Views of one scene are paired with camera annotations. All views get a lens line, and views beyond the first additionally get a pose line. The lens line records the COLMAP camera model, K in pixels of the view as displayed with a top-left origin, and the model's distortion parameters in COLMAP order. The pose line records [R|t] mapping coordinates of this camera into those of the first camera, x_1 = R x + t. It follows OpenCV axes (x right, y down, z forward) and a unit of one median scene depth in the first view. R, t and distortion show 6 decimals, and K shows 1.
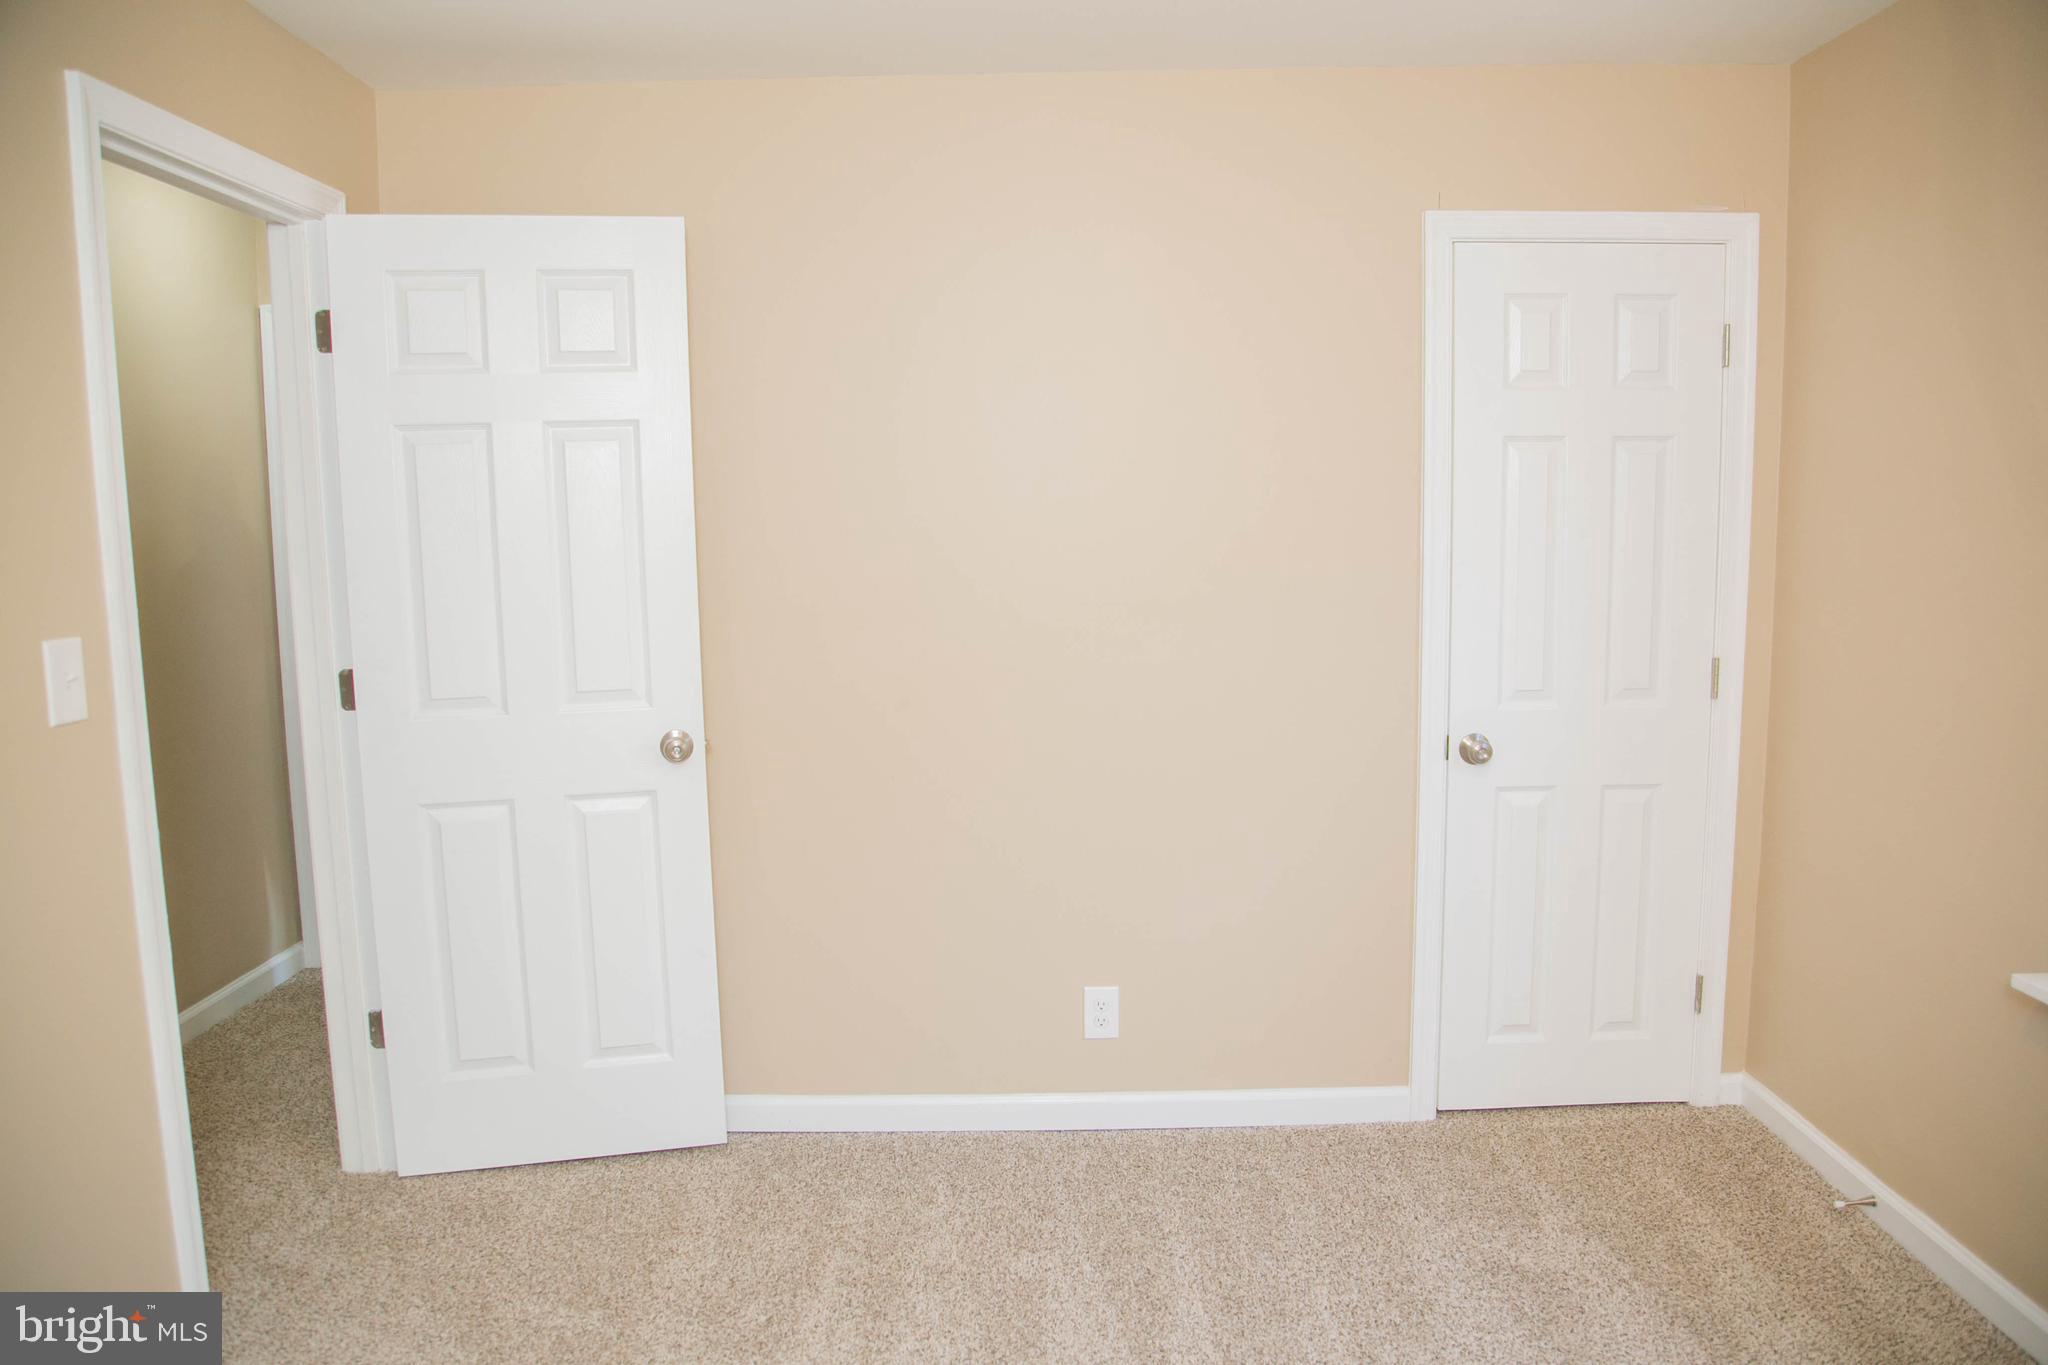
lens RADIAL K [[1398.4, 0, 1005.3], [0, 1398.4, 678.1], [0, 0, 1]] dist [-0.103820, 0.061232]
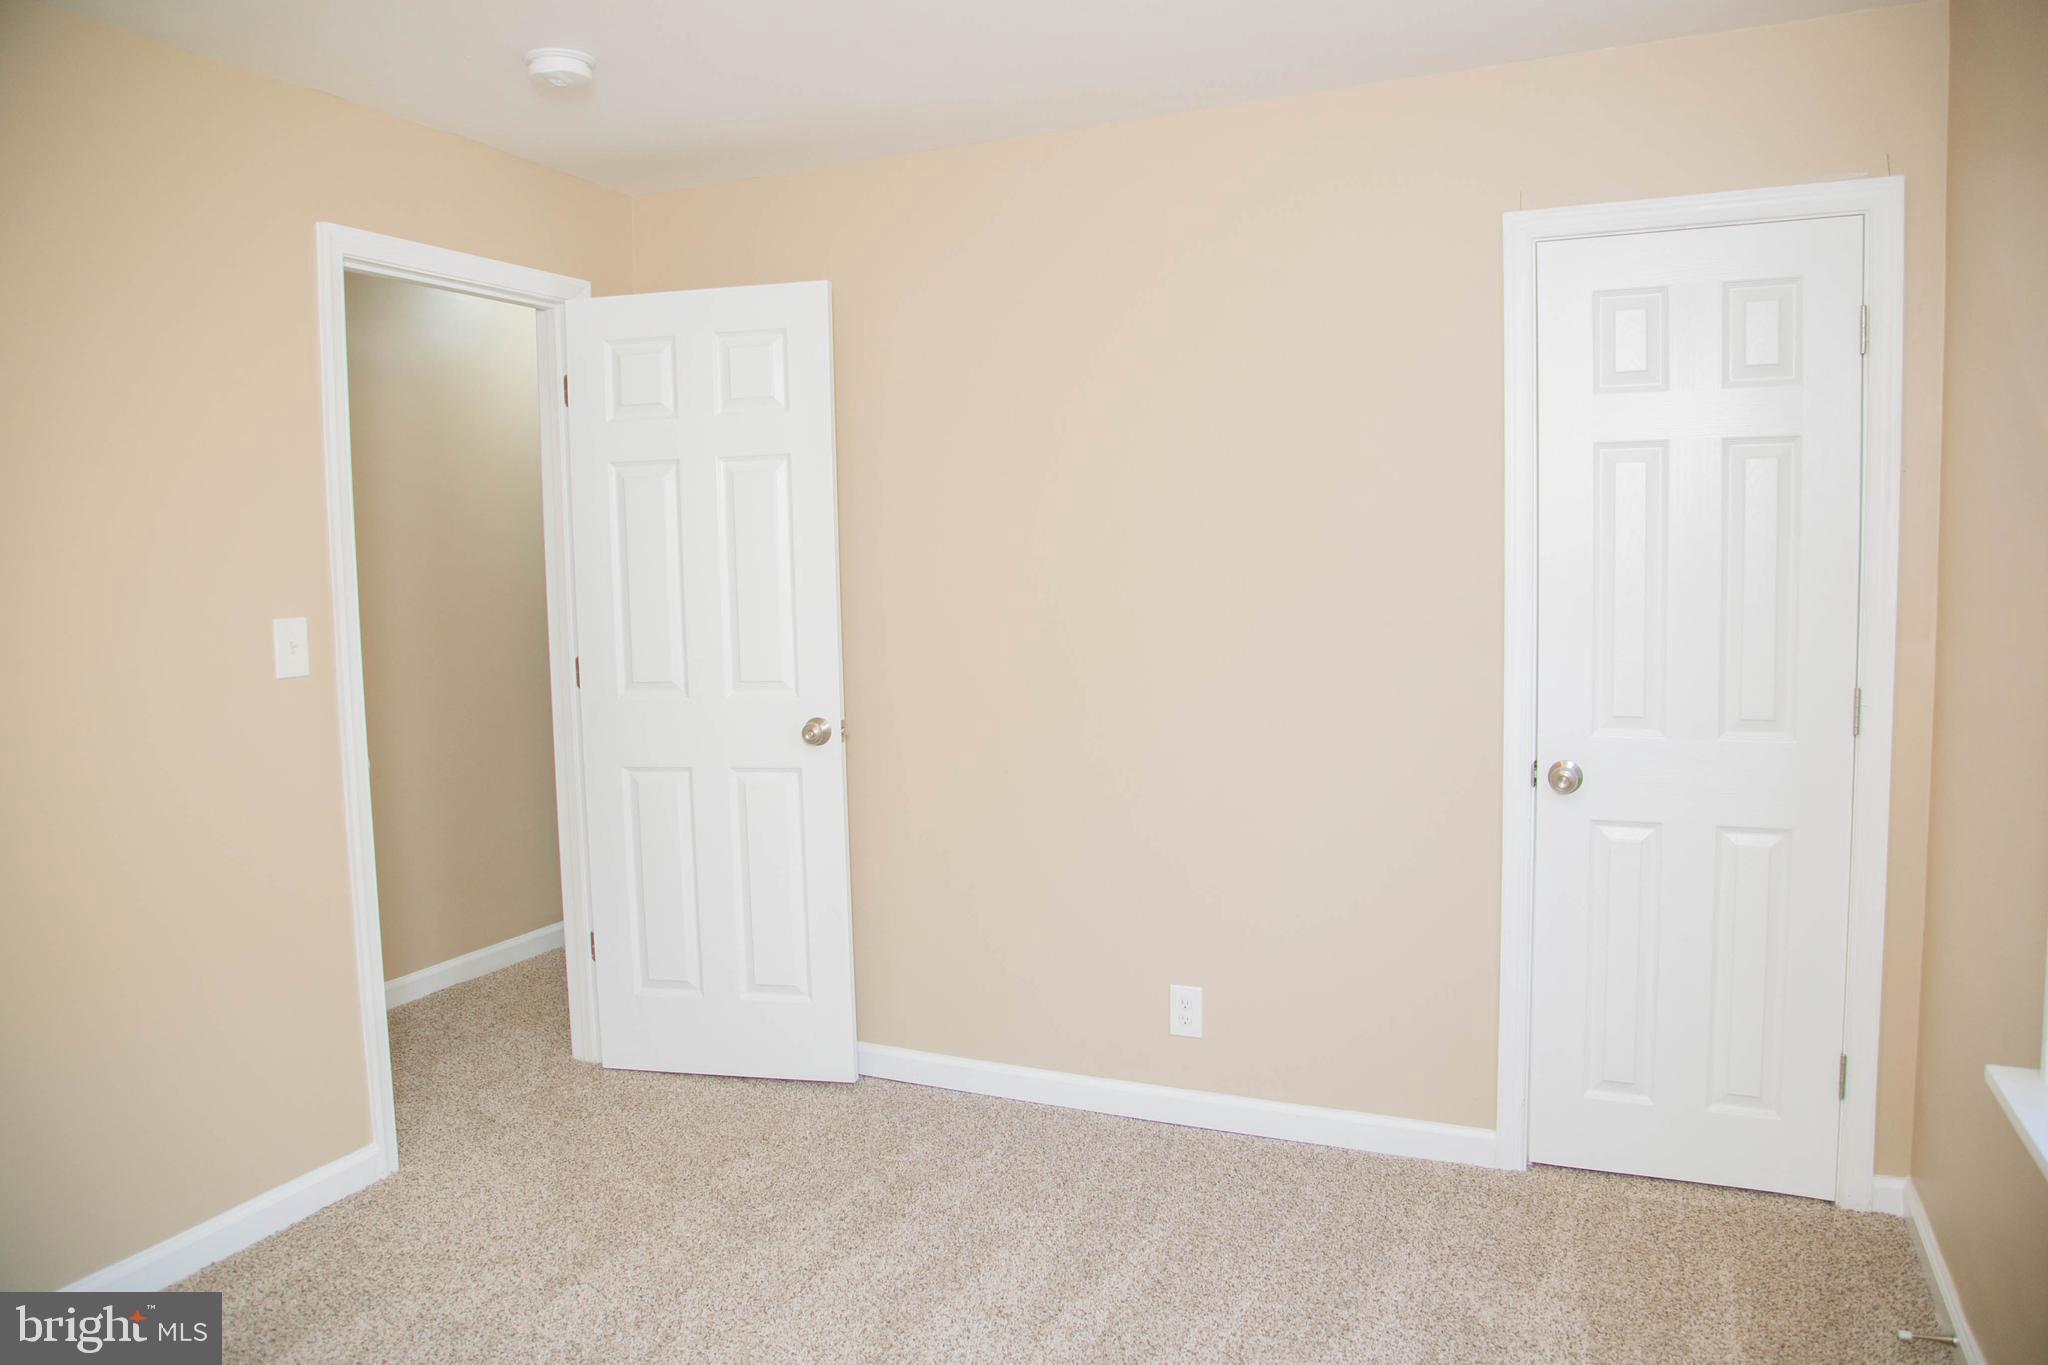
lens RADIAL K [[1399.6, 0, 1052.0], [0, 1399.6, 674.9], [0, 0, 1]] dist [-0.109654, 0.069168]
pose [[0.917529, 0.031793, -0.396397, 0.393725], [-0.043628, 0.998830, -0.020873, 0.017133], [0.395269, 0.036446, 0.917842, 0.001920]]
